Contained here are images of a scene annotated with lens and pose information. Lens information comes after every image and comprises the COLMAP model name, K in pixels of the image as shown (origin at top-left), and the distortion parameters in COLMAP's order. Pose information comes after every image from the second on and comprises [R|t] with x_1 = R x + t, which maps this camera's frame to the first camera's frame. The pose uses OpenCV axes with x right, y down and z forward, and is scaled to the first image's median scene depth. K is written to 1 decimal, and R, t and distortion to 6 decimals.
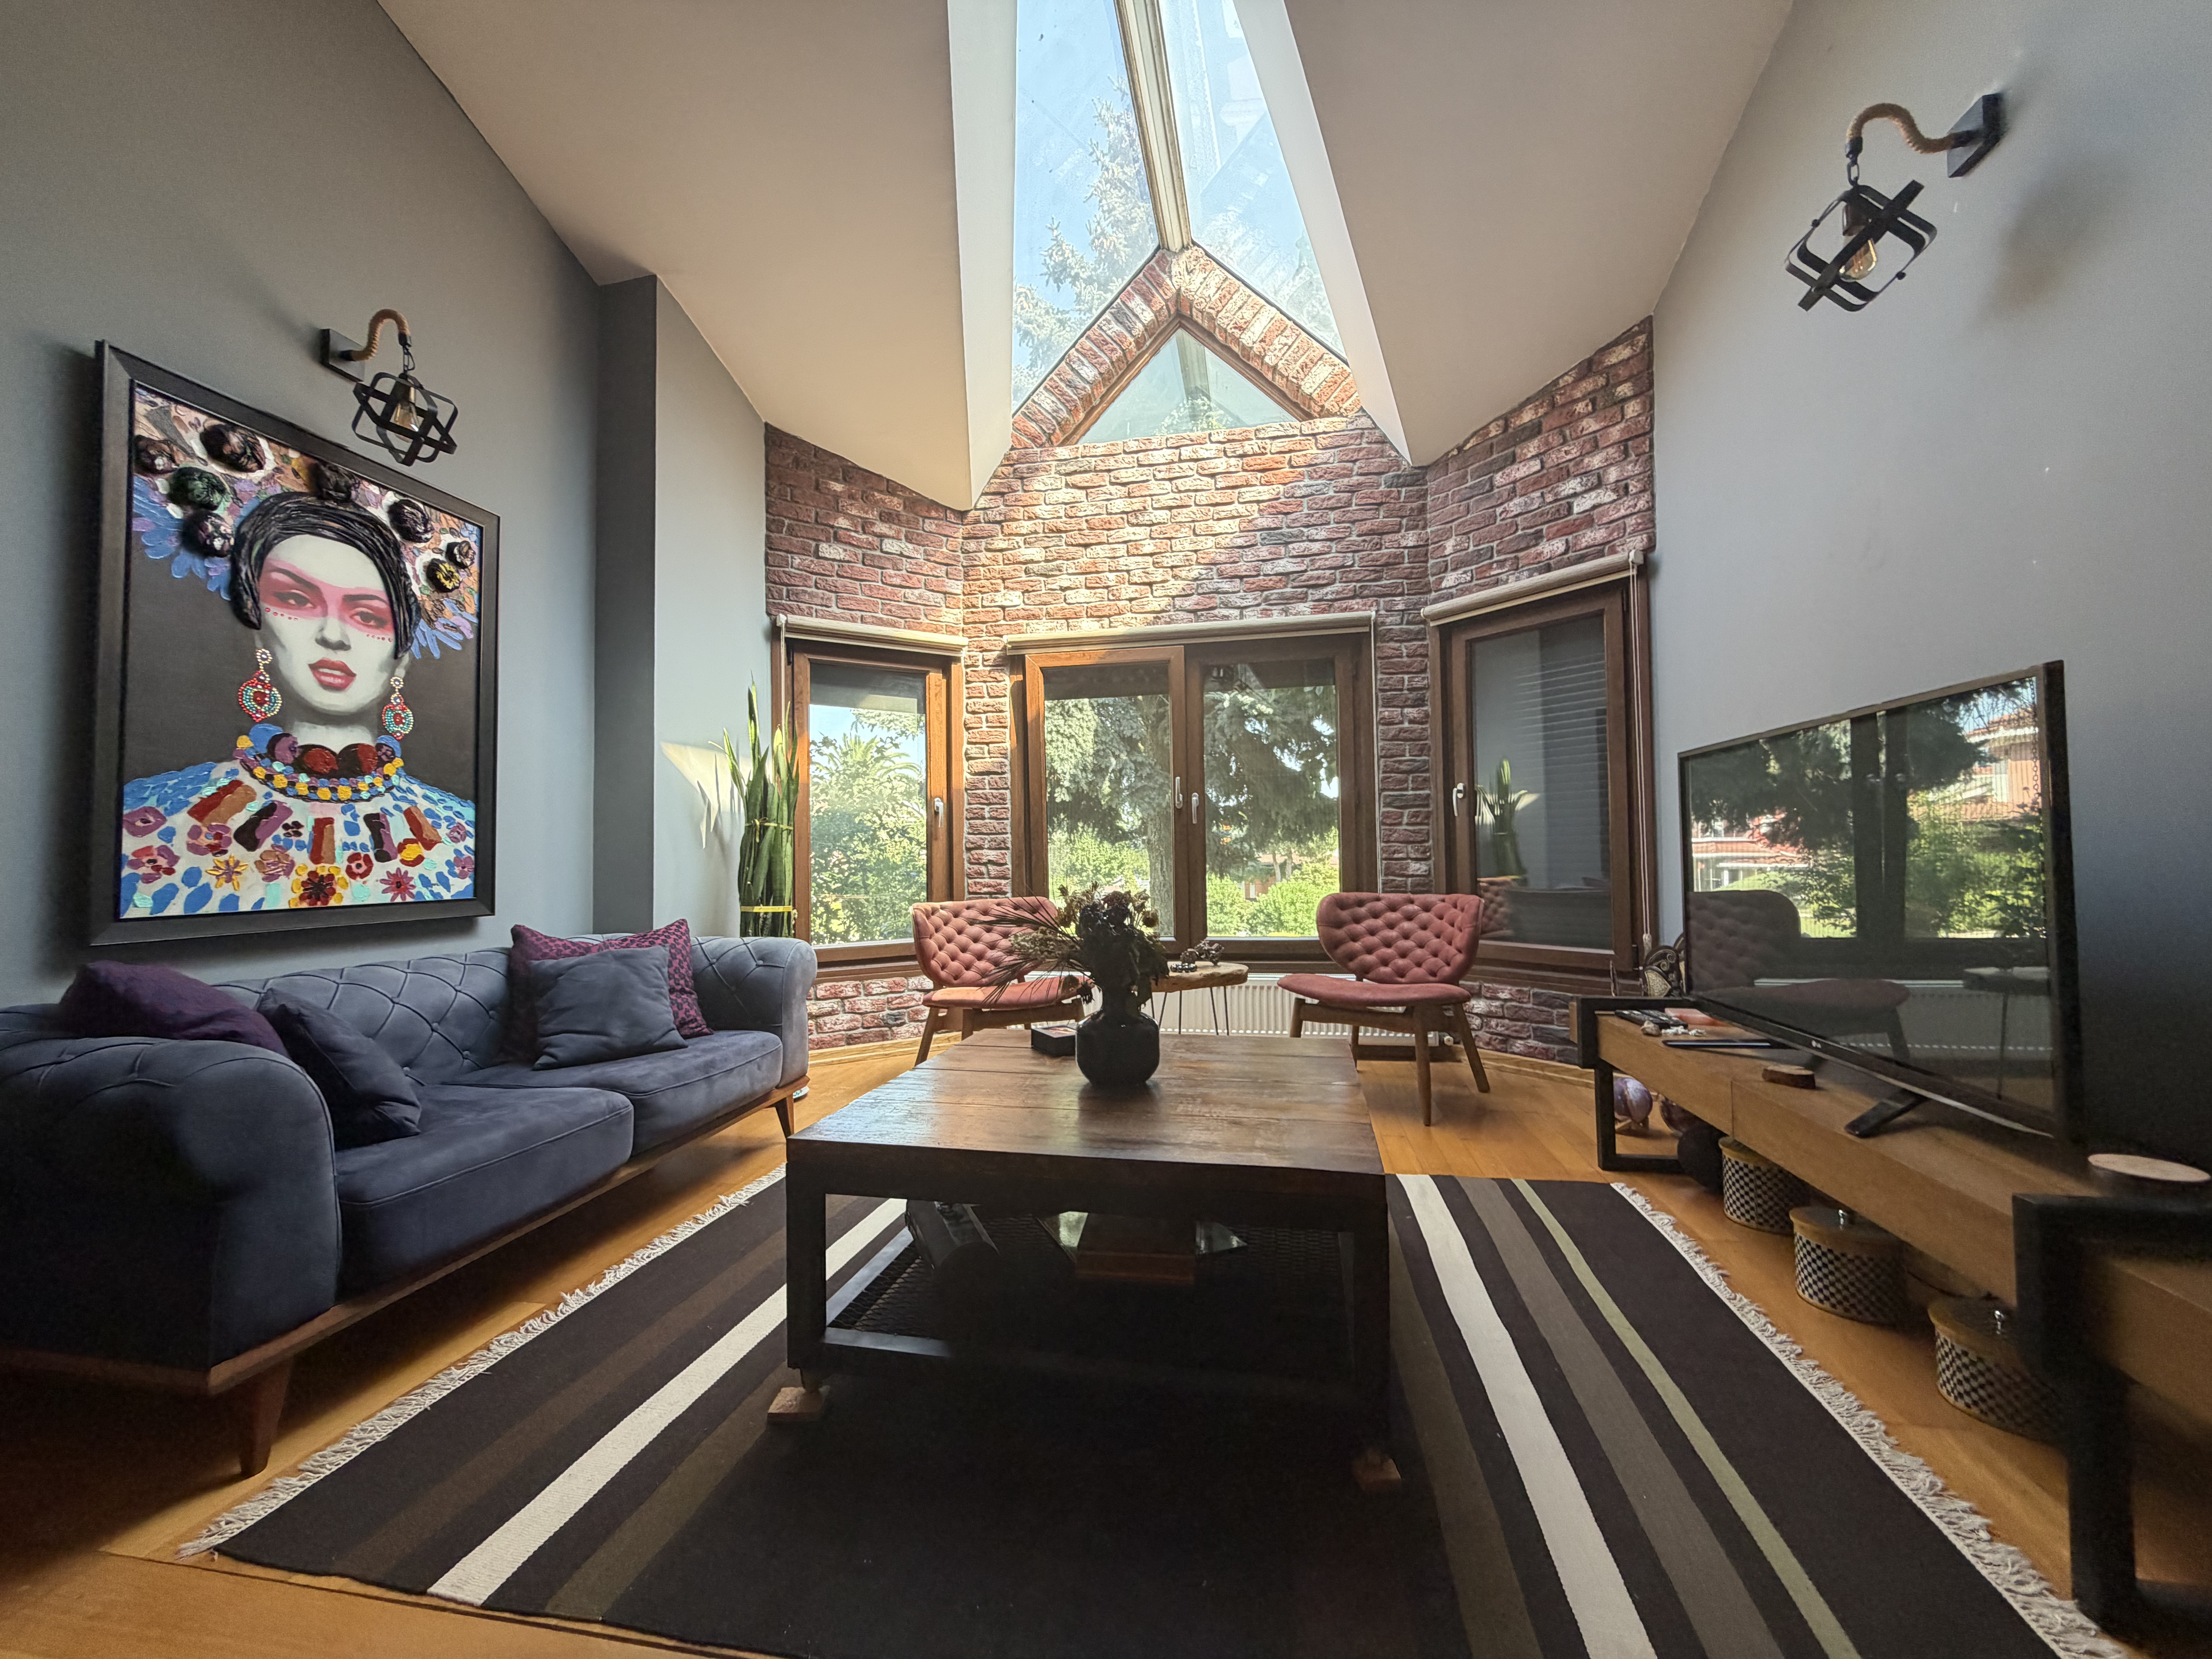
lens RADIAL K [[882.7, 0, 1100.3], [0, 882.7, 830.4], [0, 0, 1]] dist [-0.000577, 0.000196]
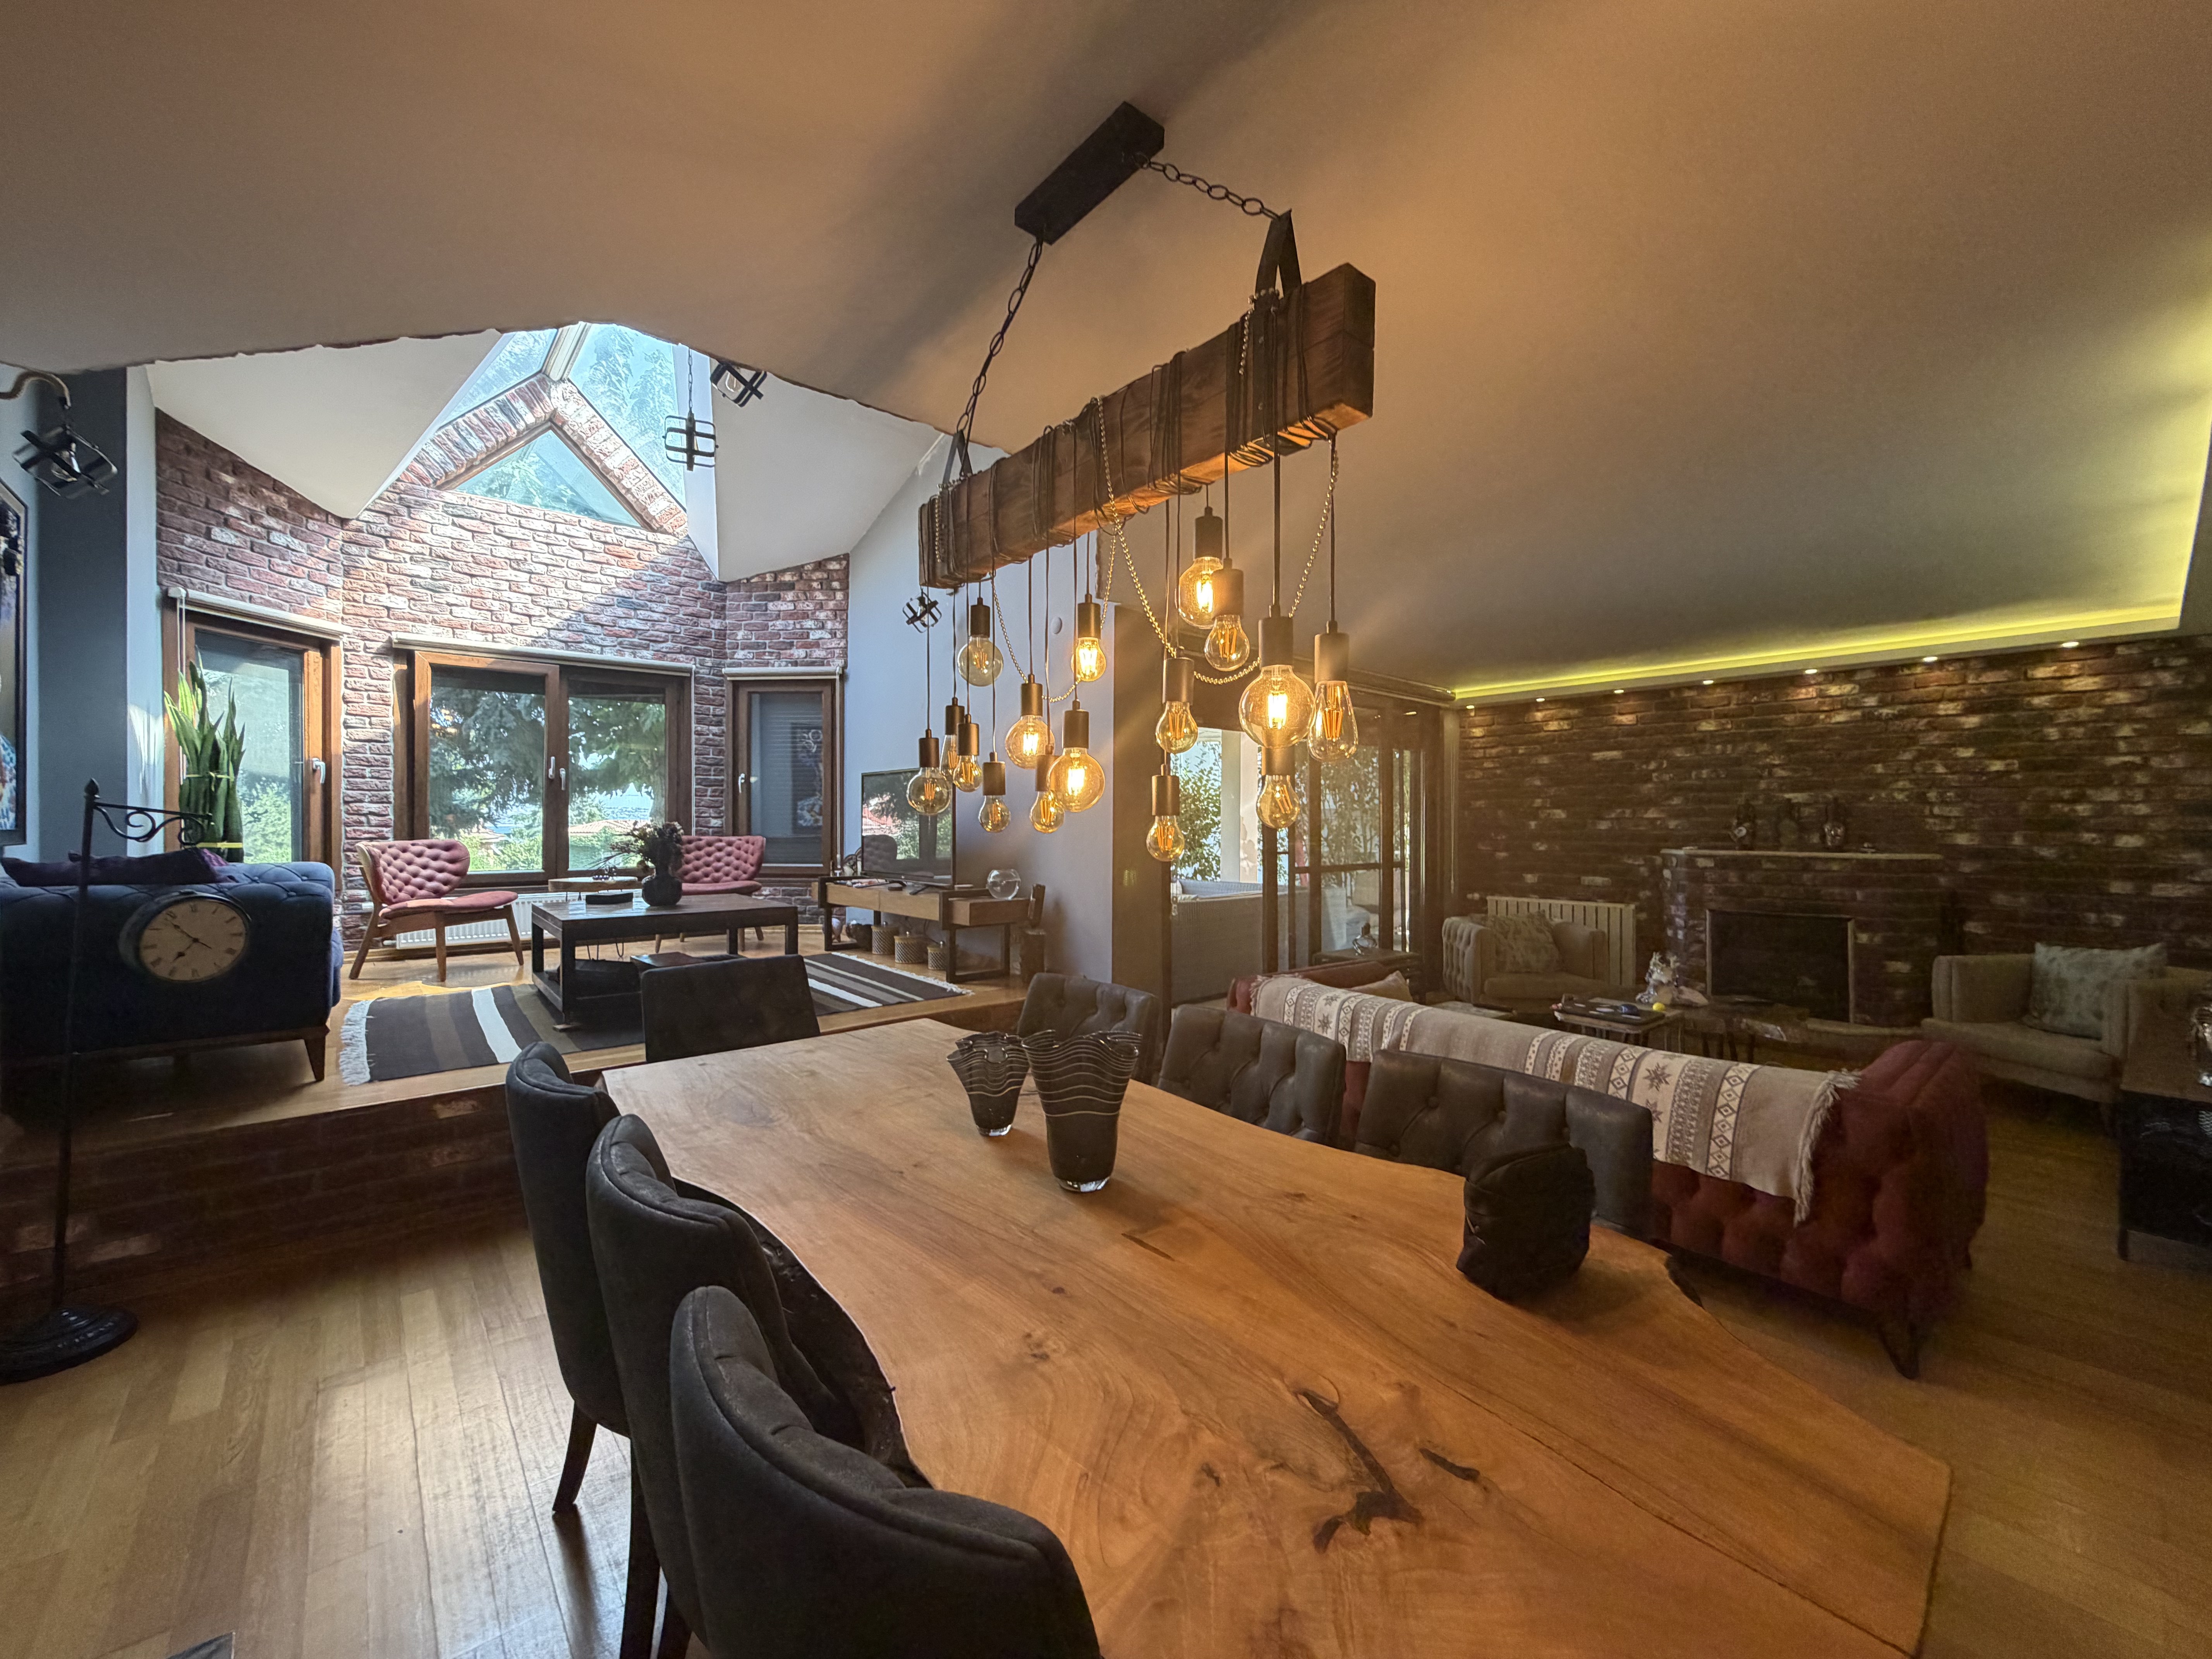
lens RADIAL K [[882.7, 0, 1096.9], [0, 882.7, 829.9], [0, 0, 1]] dist [-0.000577, 0.000196]
pose [[0.625079, 0.009271, 0.780507, -0.501887], [-0.034102, 0.999299, 0.015441, 0.005886], [-0.779817, -0.036269, 0.624957, -0.620616]]
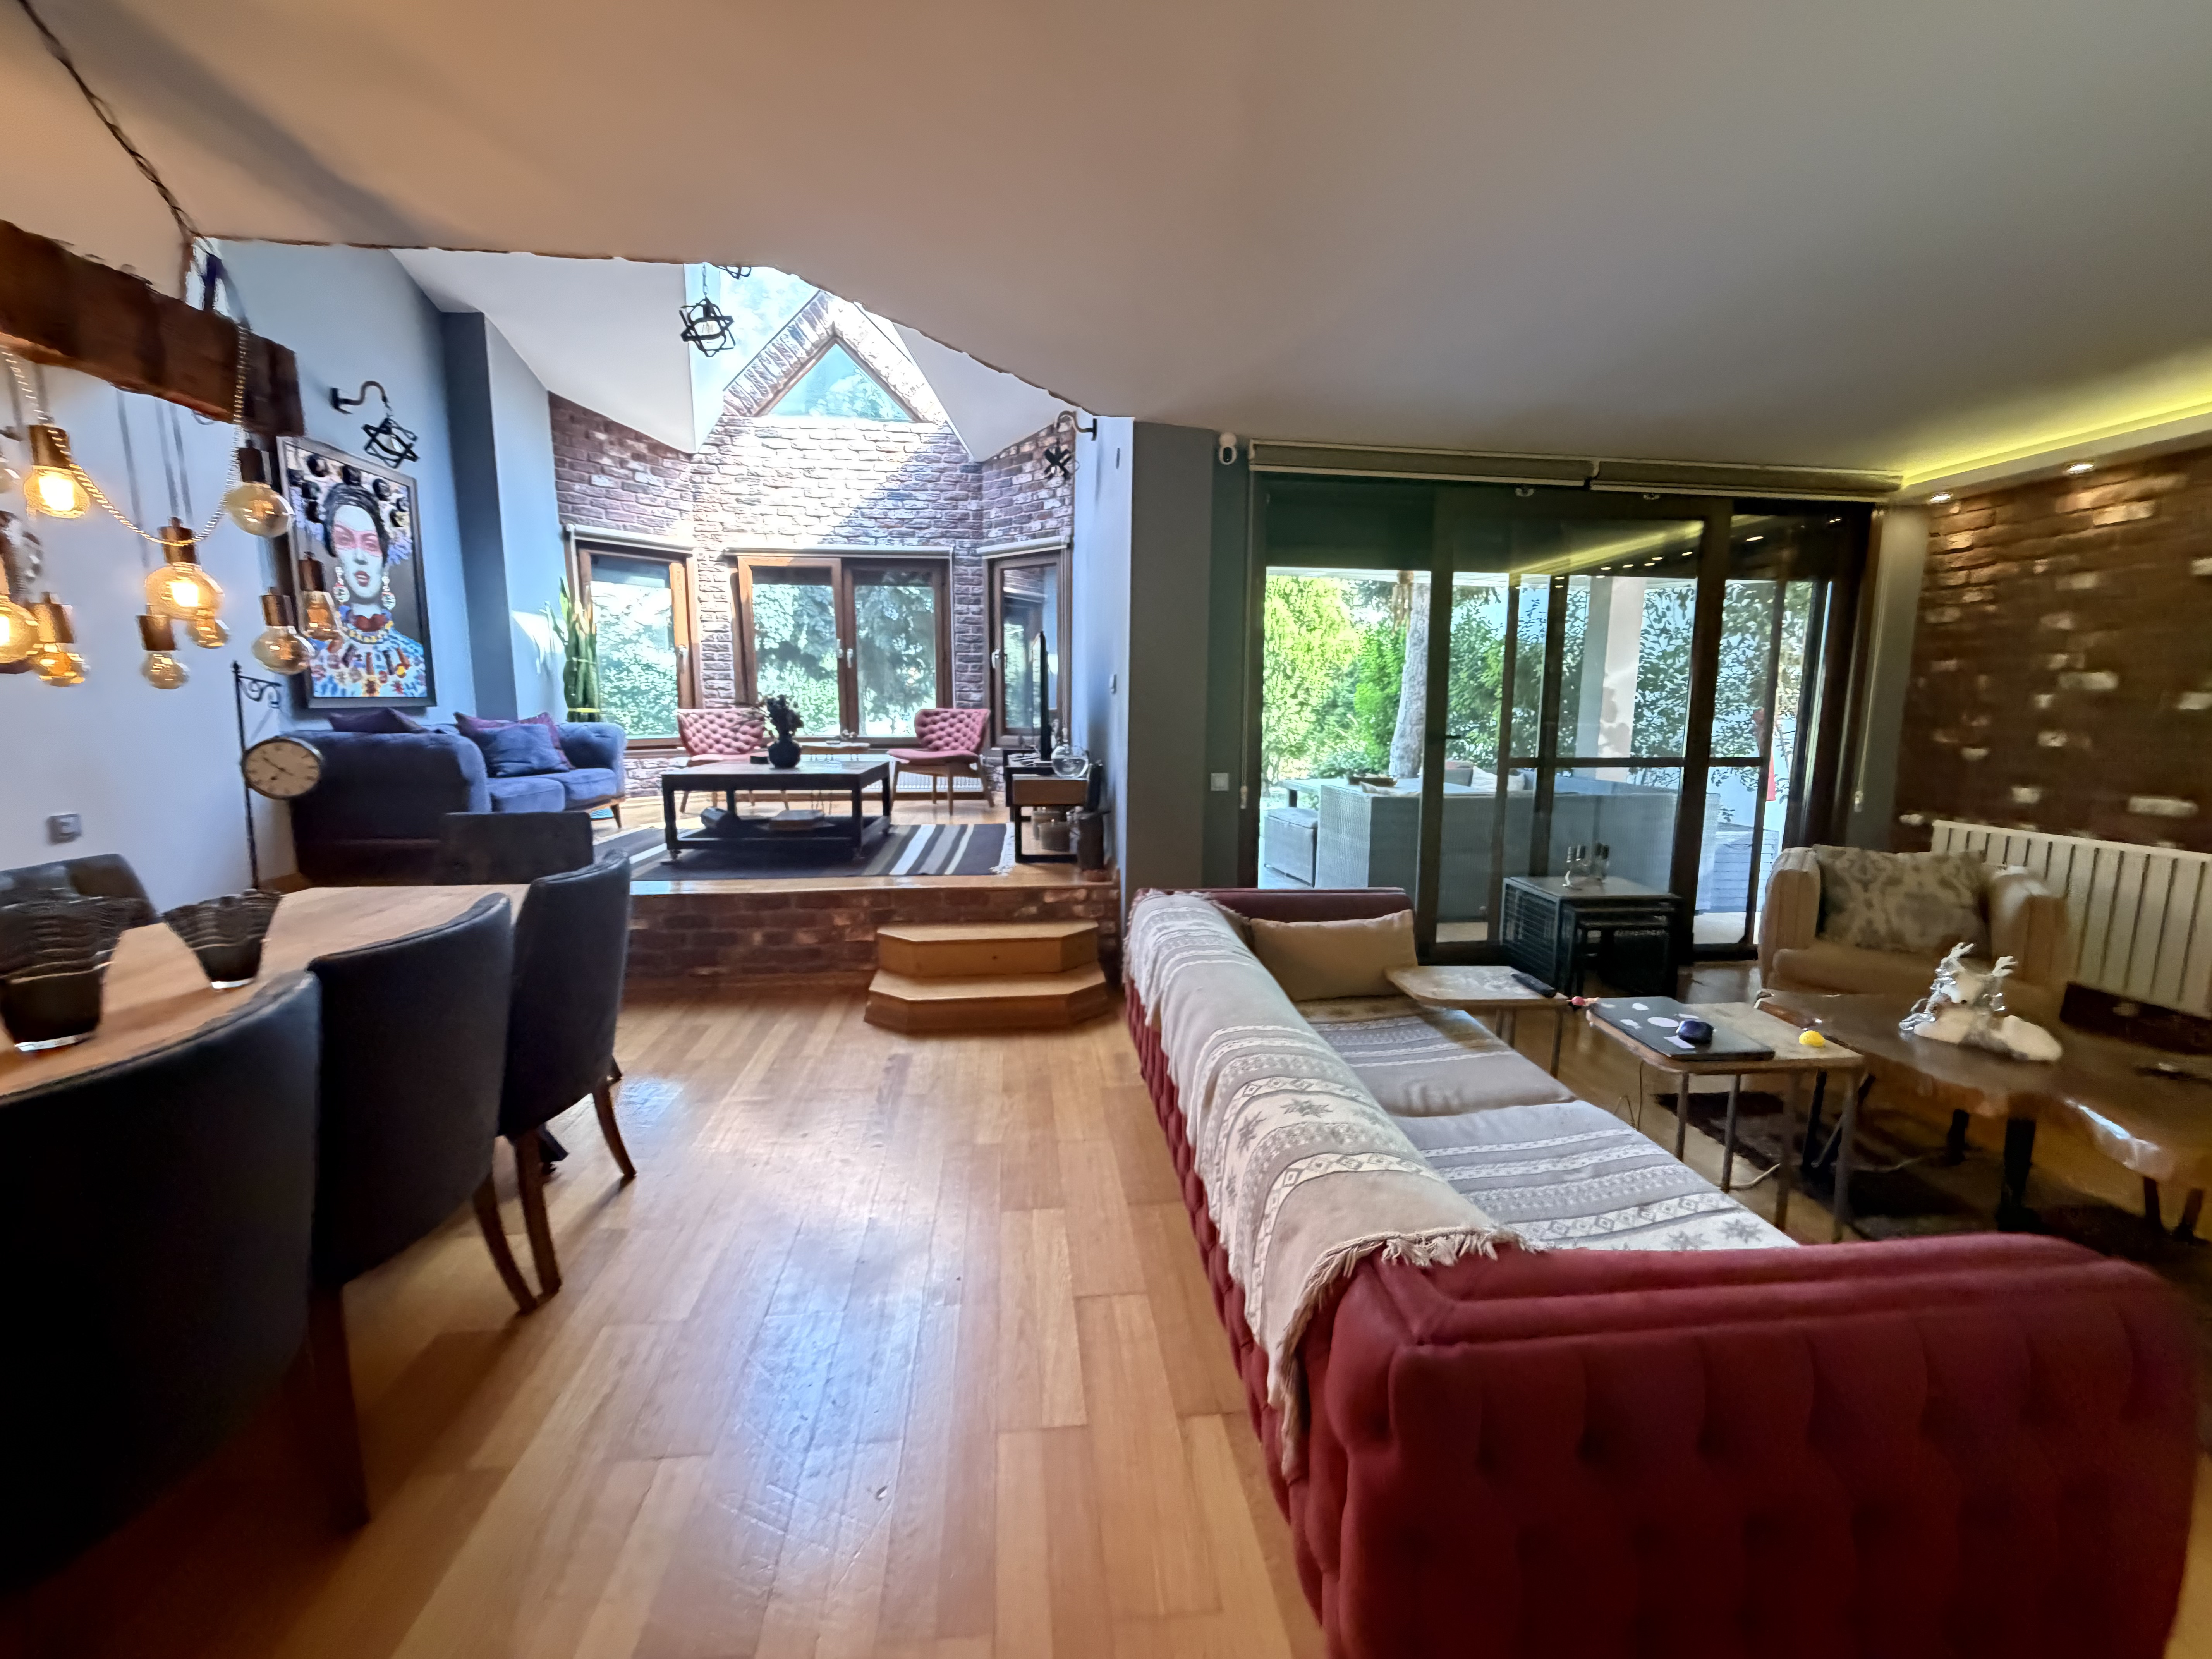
lens RADIAL K [[882.7, 0, 1097.3], [0, 882.7, 830.5], [0, 0, 1]] dist [-0.000577, 0.000196]
pose [[0.956875, -0.022681, 0.289613, 0.067931], [-0.028172, 0.985003, 0.170220, -0.001678], [-0.289130, -0.171038, 0.941886, -0.836873]]
